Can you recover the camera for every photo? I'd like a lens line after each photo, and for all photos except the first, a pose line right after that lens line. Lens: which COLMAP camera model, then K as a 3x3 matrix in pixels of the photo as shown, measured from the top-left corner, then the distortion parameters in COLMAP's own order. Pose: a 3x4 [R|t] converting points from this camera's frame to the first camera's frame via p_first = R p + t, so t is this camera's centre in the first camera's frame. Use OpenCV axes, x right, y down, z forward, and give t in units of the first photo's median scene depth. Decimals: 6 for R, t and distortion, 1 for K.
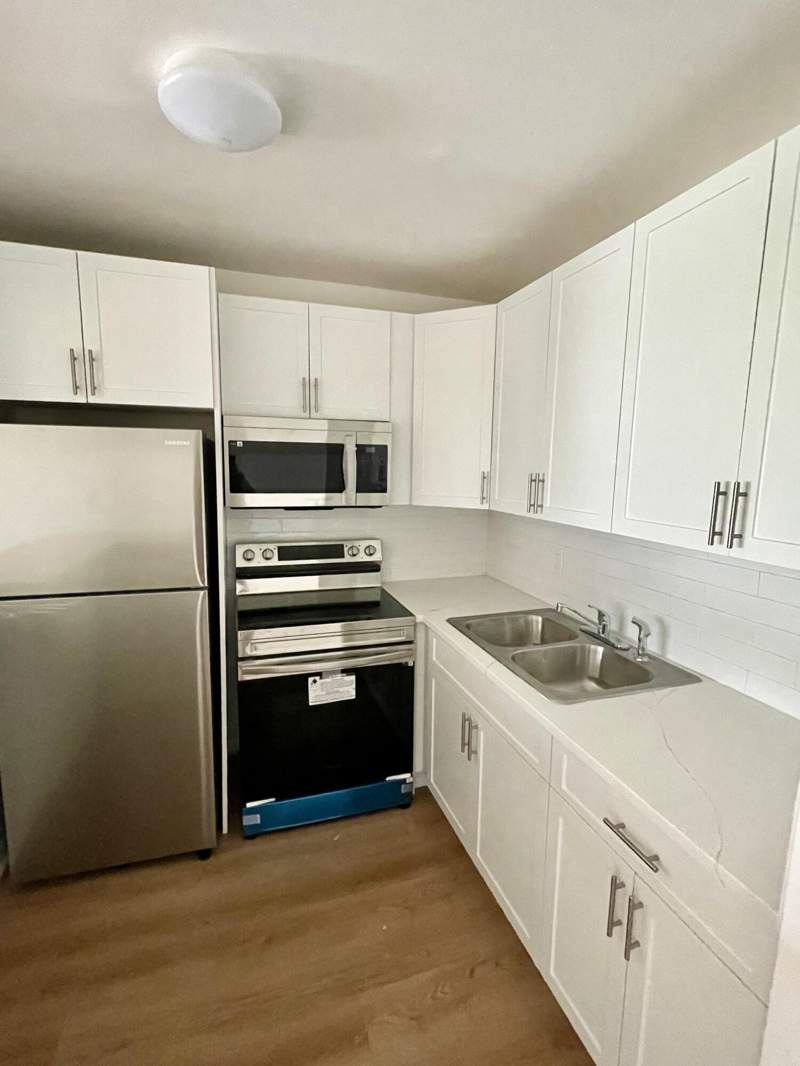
lens RADIAL K [[505.3, 0, 400.0], [0, 505.3, 533.0], [0, 0, 1]] dist [-0.001484, -0.000430]
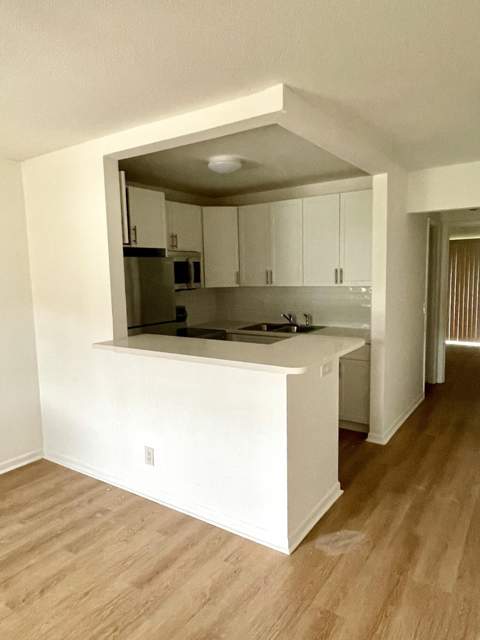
lens RADIAL K [[437.0, 0, 240.0], [0, 437.0, 320.0], [0, 0, 1]] dist [-0.000446, 0.000541]
pose [[0.790317, -0.102037, 0.604142, -1.349011], [0.121801, 0.992520, 0.008296, 0.117467], [-0.600470, 0.067029, 0.796833, -0.841270]]
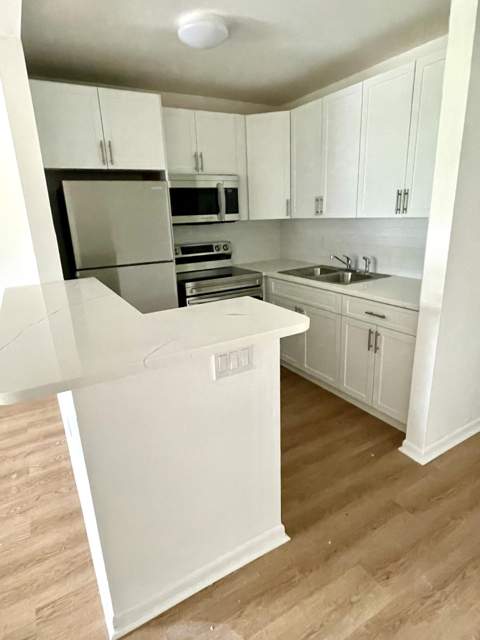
lens RADIAL K [[374.6, 0, 240.0], [0, 374.6, 320.0], [0, 0, 1]] dist [0.004495, 0.001019]
pose [[0.975188, -0.110575, 0.191785, -0.416530], [0.082585, 0.985493, 0.148268, 0.134928], [-0.205397, -0.128750, 0.970173, -0.549558]]
